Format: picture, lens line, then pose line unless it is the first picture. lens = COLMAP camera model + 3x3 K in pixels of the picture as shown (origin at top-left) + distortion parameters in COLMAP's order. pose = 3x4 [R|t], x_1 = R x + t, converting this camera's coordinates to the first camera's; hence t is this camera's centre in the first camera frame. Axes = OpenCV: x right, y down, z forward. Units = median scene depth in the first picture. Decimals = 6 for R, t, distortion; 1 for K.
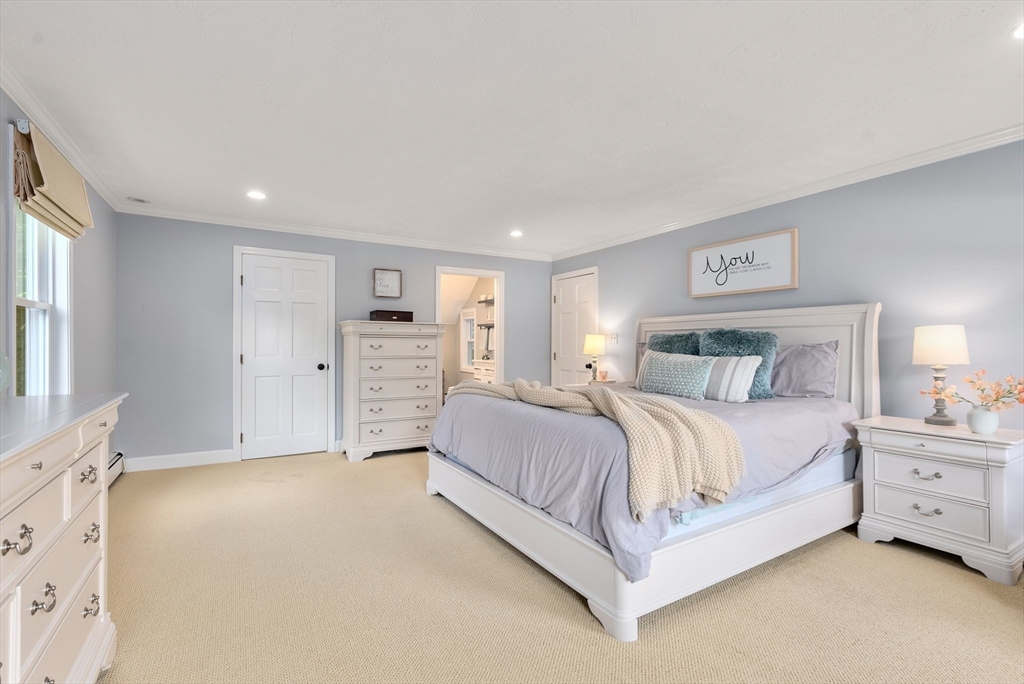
lens RADIAL K [[474.0, 0, 510.1], [0, 474.0, 340.4], [0, 0, 1]] dist [-0.009475, 0.004908]
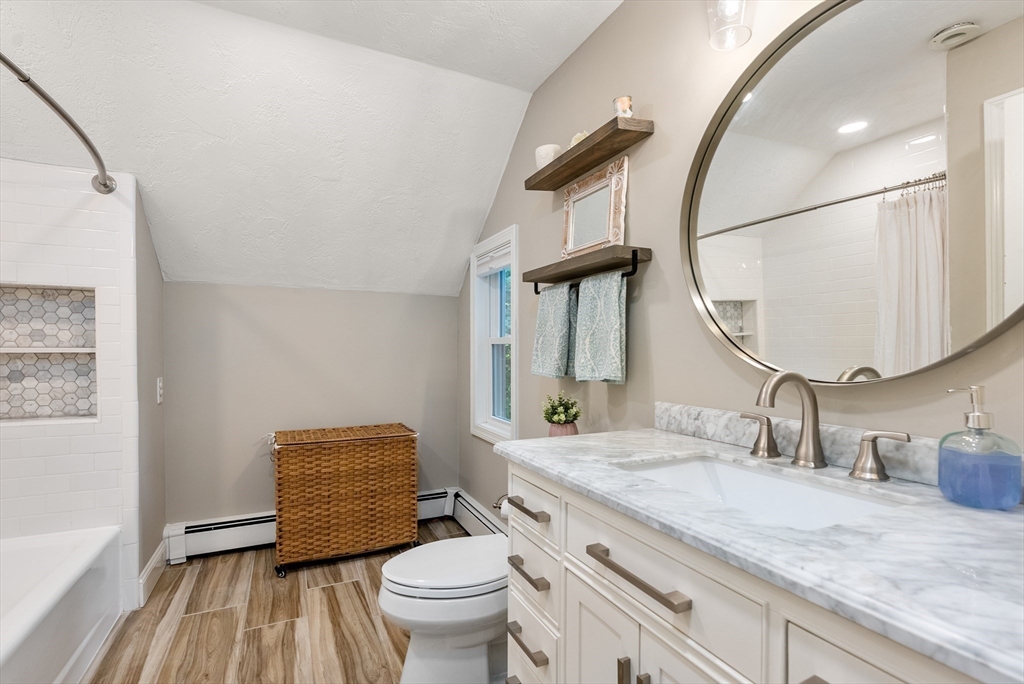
lens RADIAL K [[474.0, 0, 511.8], [0, 474.0, 348.6], [0, 0, 1]] dist [-0.009475, 0.004908]
pose [[0.996339, 0.006341, -0.085250, -0.050228], [-0.006949, 0.999953, -0.006833, 0.007164], [0.085203, 0.007400, 0.996336, 0.705645]]
